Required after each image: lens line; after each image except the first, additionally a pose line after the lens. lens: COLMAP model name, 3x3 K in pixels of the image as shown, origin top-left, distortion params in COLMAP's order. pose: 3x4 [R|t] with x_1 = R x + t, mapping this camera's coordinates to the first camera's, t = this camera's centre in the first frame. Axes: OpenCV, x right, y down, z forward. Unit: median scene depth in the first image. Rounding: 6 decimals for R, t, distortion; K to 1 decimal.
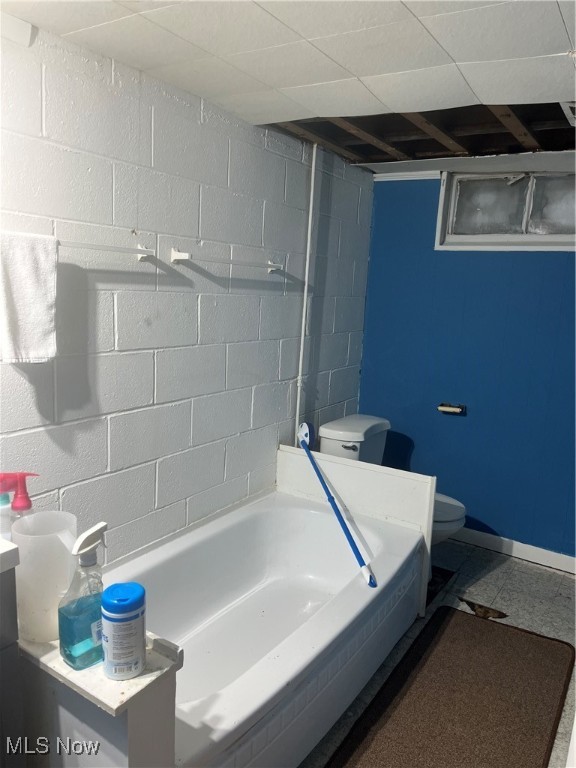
lens RADIAL K [[586.0, 0, 287.5], [0, 586.0, 386.1], [0, 0, 1]] dist [0.036520, -0.041254]
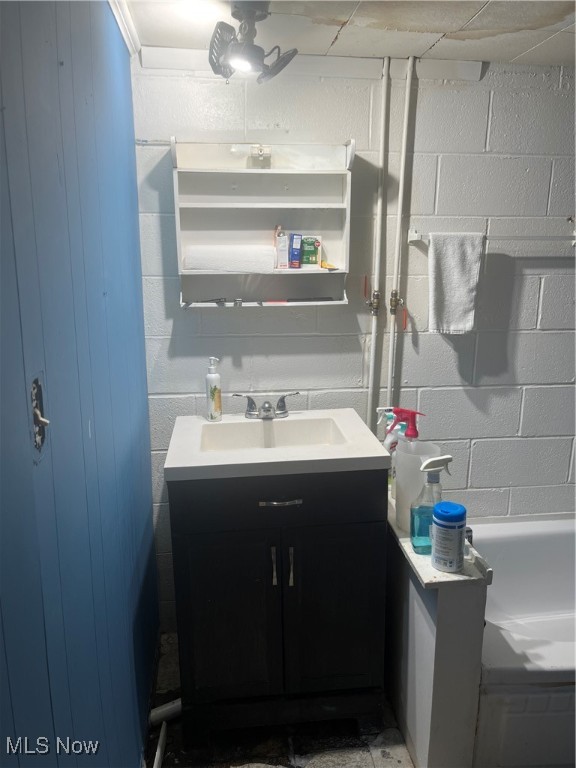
lens RADIAL K [[586.0, 0, 288.8], [0, 586.0, 383.3], [0, 0, 1]] dist [0.036520, -0.041254]
pose [[0.646499, 0.123885, -0.752789, 0.304479], [-0.102134, 0.991900, 0.075521, 0.006113], [0.756047, 0.028061, 0.653915, -0.098765]]
